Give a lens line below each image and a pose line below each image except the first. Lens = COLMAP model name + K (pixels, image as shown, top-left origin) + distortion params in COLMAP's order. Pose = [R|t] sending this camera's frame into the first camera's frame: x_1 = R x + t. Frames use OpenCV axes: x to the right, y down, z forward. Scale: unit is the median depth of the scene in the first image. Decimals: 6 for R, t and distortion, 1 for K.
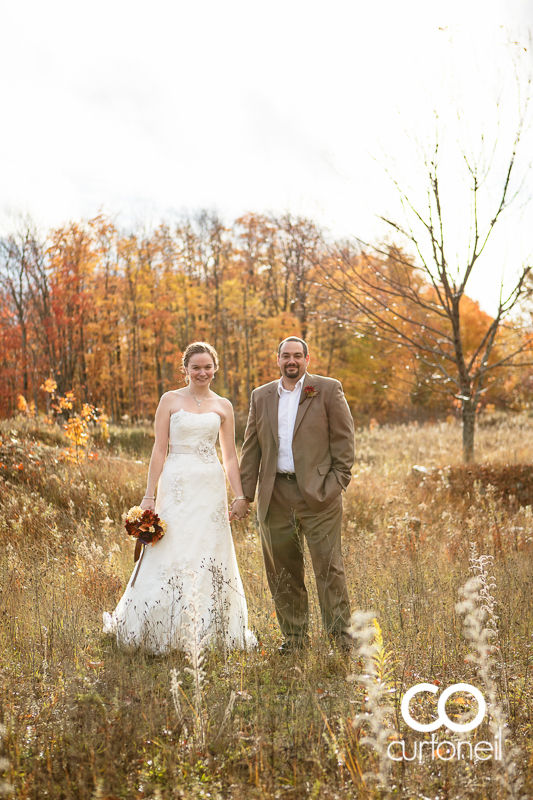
lens RADIAL K [[1468.3, 0, 281.3], [0, 1468.3, 422.1], [0, 0, 1]] dist [0.041231, 0.000000]
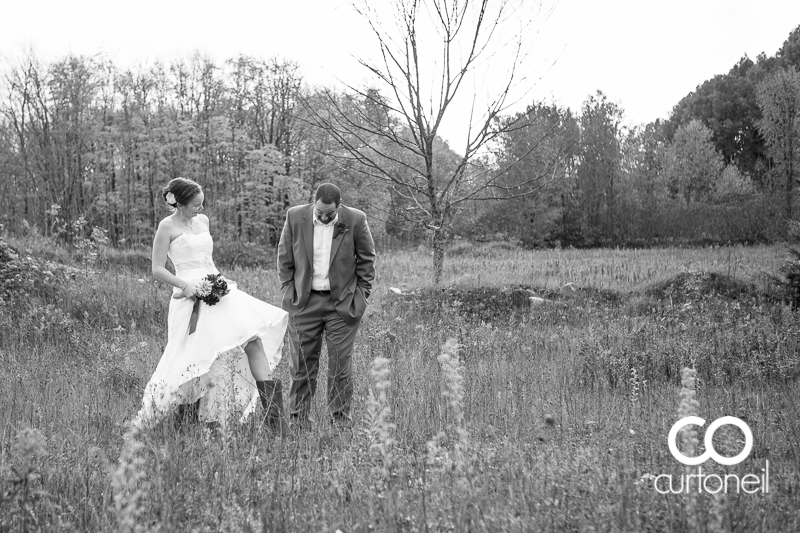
lens RADIAL K [[1117.8, 0, 399.1], [0, 1117.8, 266.7], [0, 0, 1]] dist [-0.034509, 0.000000]
pose [[0.996012, 0.014981, 0.087954, 0.025365], [-0.017383, 0.999495, 0.026615, -0.009805], [-0.087510, -0.028037, 0.995769, 0.169964]]
